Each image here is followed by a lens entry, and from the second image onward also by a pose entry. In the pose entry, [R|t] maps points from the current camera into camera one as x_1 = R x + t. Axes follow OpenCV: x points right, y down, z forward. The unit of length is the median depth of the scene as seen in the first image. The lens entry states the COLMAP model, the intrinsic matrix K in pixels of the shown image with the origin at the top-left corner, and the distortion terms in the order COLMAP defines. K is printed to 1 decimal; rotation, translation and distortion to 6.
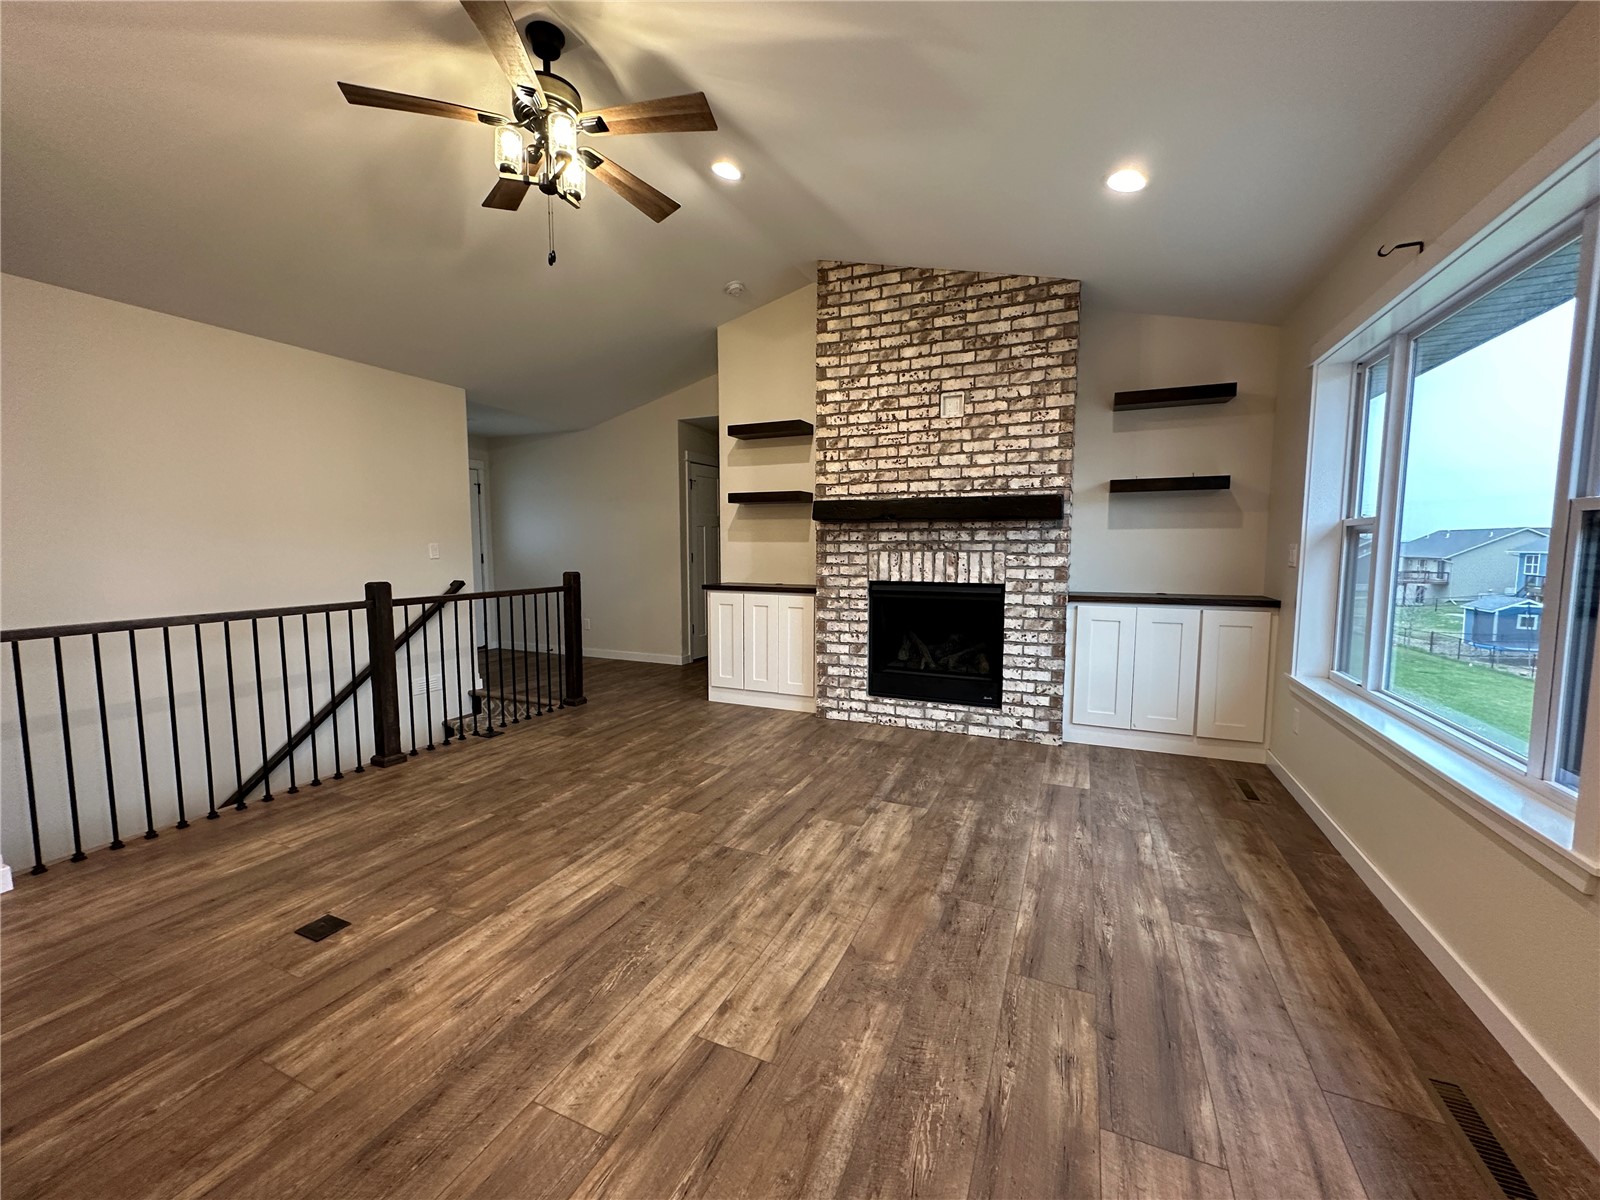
lens RADIAL K [[638.4, 0, 798.6], [0, 638.4, 600.3], [0, 0, 1]] dist [-0.002653, 0.000263]
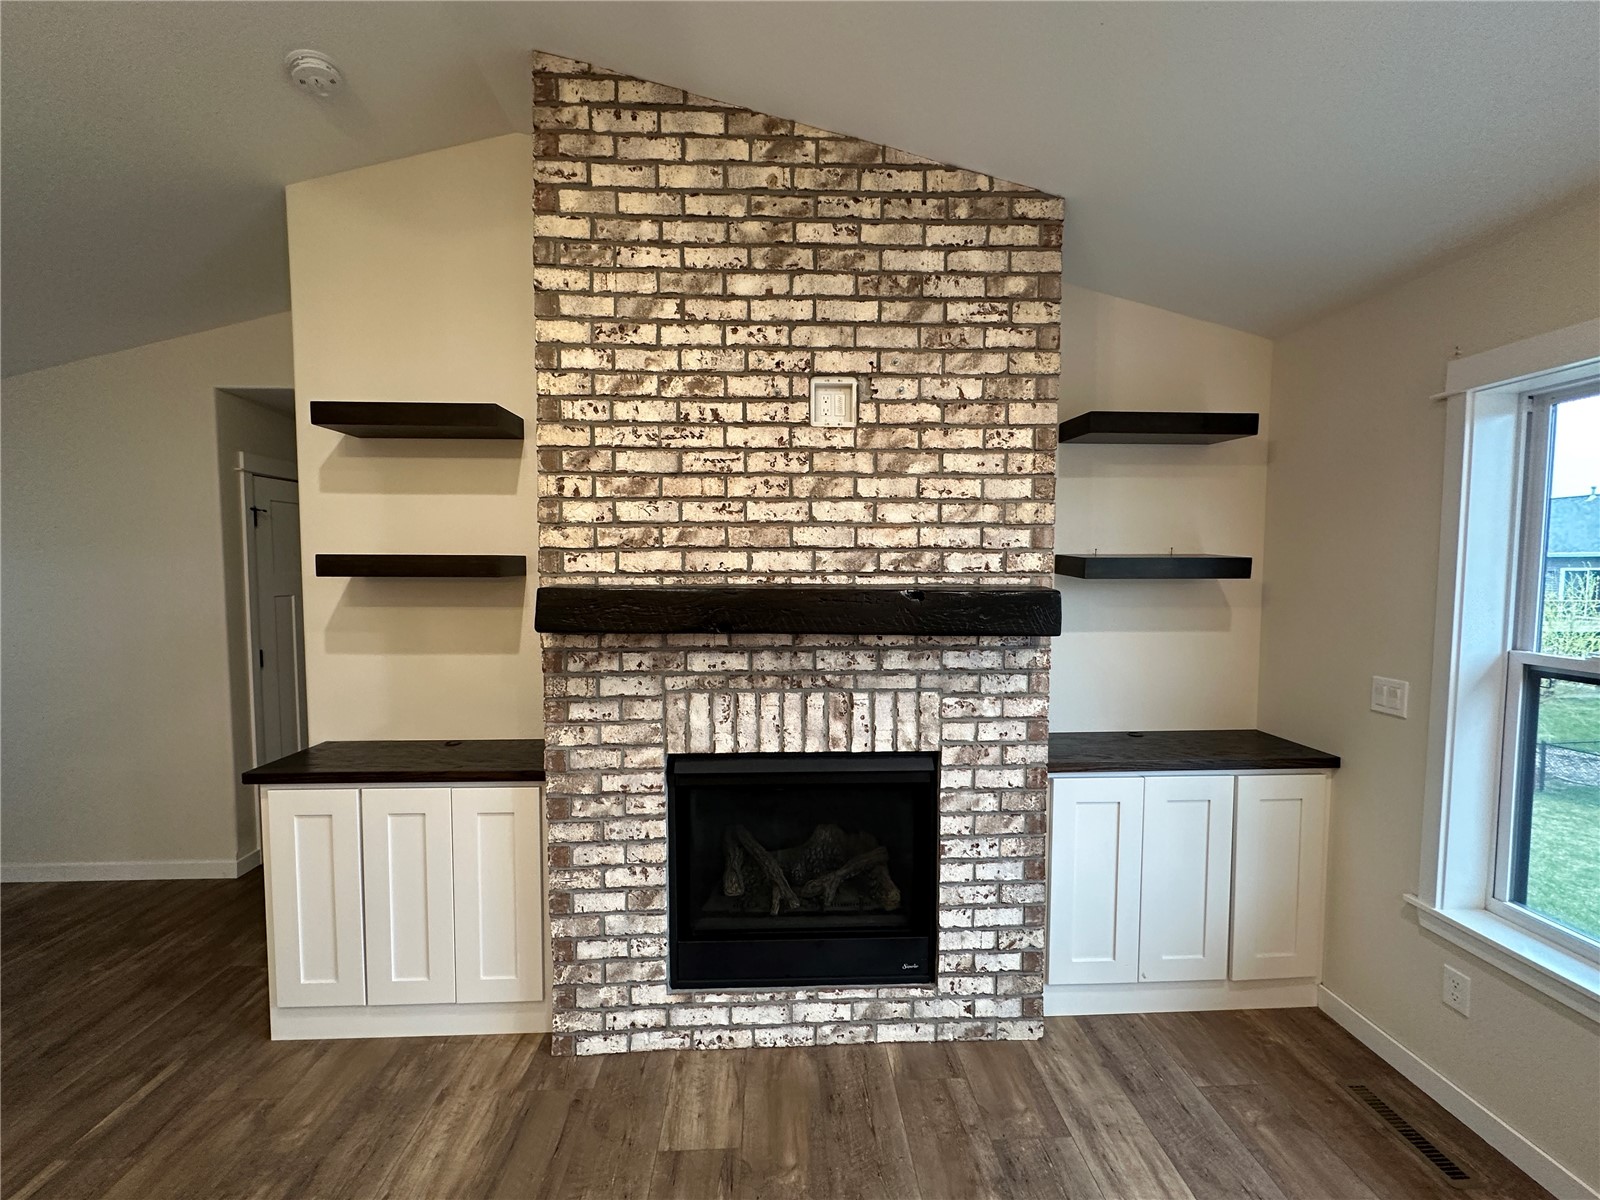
lens RADIAL K [[638.4, 0, 798.6], [0, 638.4, 600.3], [0, 0, 1]] dist [-0.002653, 0.000263]
pose [[0.895158, -0.022803, 0.445165, -0.011241], [0.037881, 0.998969, -0.025001, -0.135843], [-0.444136, 0.039243, 0.895100, 0.555984]]
